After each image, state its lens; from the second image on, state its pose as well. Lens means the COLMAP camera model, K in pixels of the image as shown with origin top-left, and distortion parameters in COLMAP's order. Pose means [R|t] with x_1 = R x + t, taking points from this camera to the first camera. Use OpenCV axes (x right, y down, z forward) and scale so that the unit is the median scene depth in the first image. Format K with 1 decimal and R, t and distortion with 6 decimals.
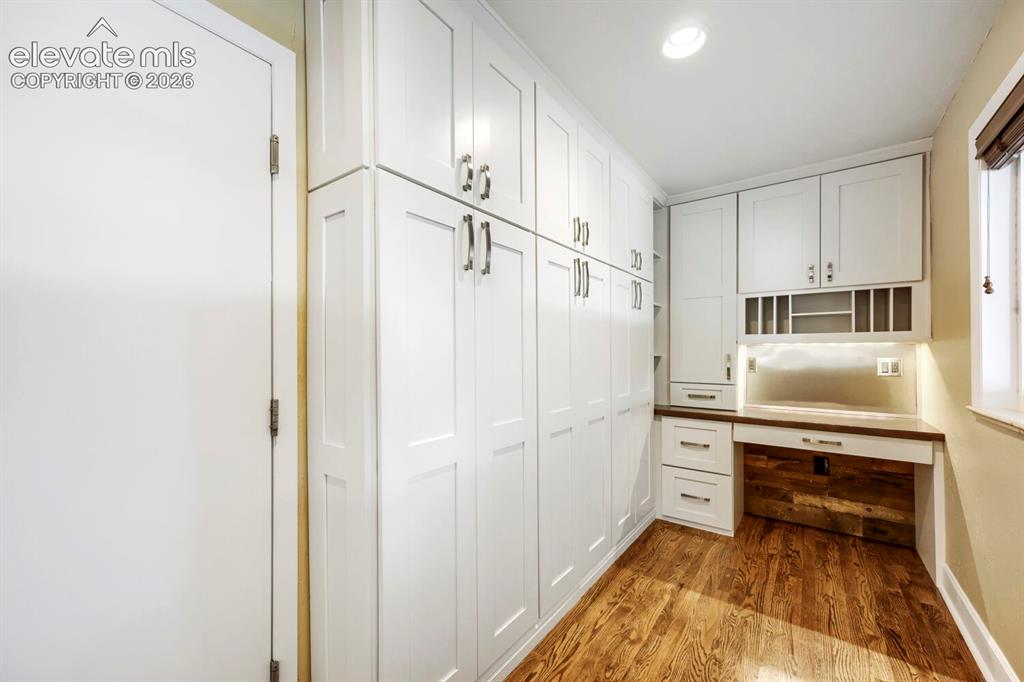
lens RADIAL K [[407.2, 0, 508.0], [0, 407.2, 350.4], [0, 0, 1]] dist [0.002553, 0.000695]
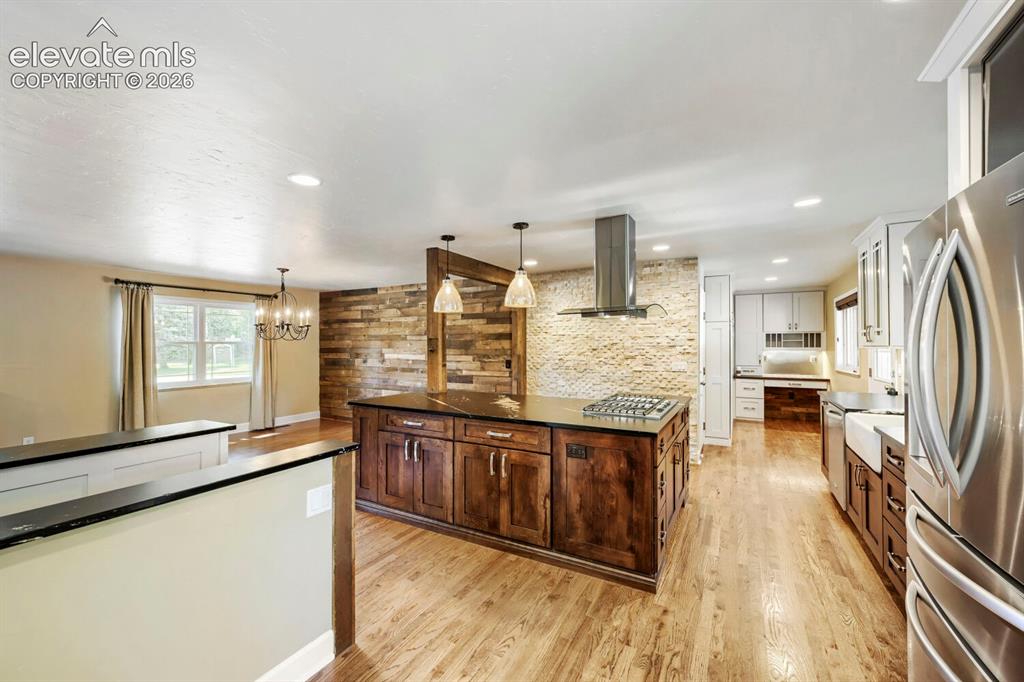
lens RADIAL K [[407.2, 0, 517.9], [0, 407.2, 344.1], [0, 0, 1]] dist [0.002553, 0.000695]
pose [[0.988779, -0.001721, 0.149375, -1.527904], [0.001886, 0.999998, -0.000957, -0.065216], [-0.149373, 0.001228, 0.988780, -1.501803]]
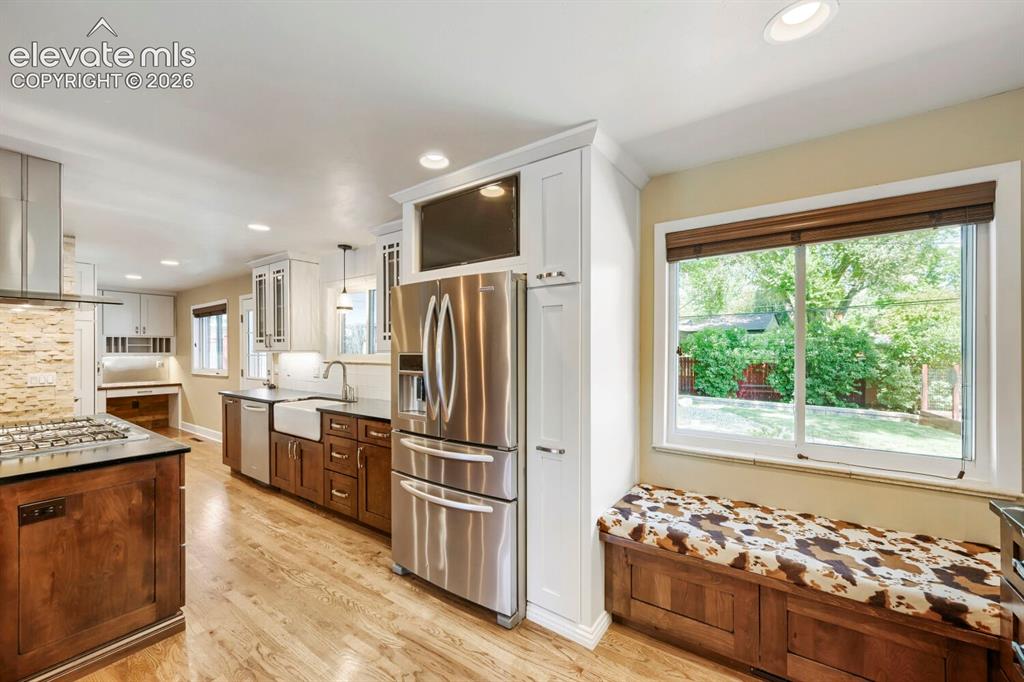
lens RADIAL K [[407.2, 0, 498.4], [0, 407.2, 351.1], [0, 0, 1]] dist [0.002553, 0.000695]
pose [[-0.018591, -0.002264, 0.999825, -1.893517], [-0.001194, 0.999997, 0.002242, -0.060940], [-0.999826, -0.001152, -0.018594, -1.258753]]
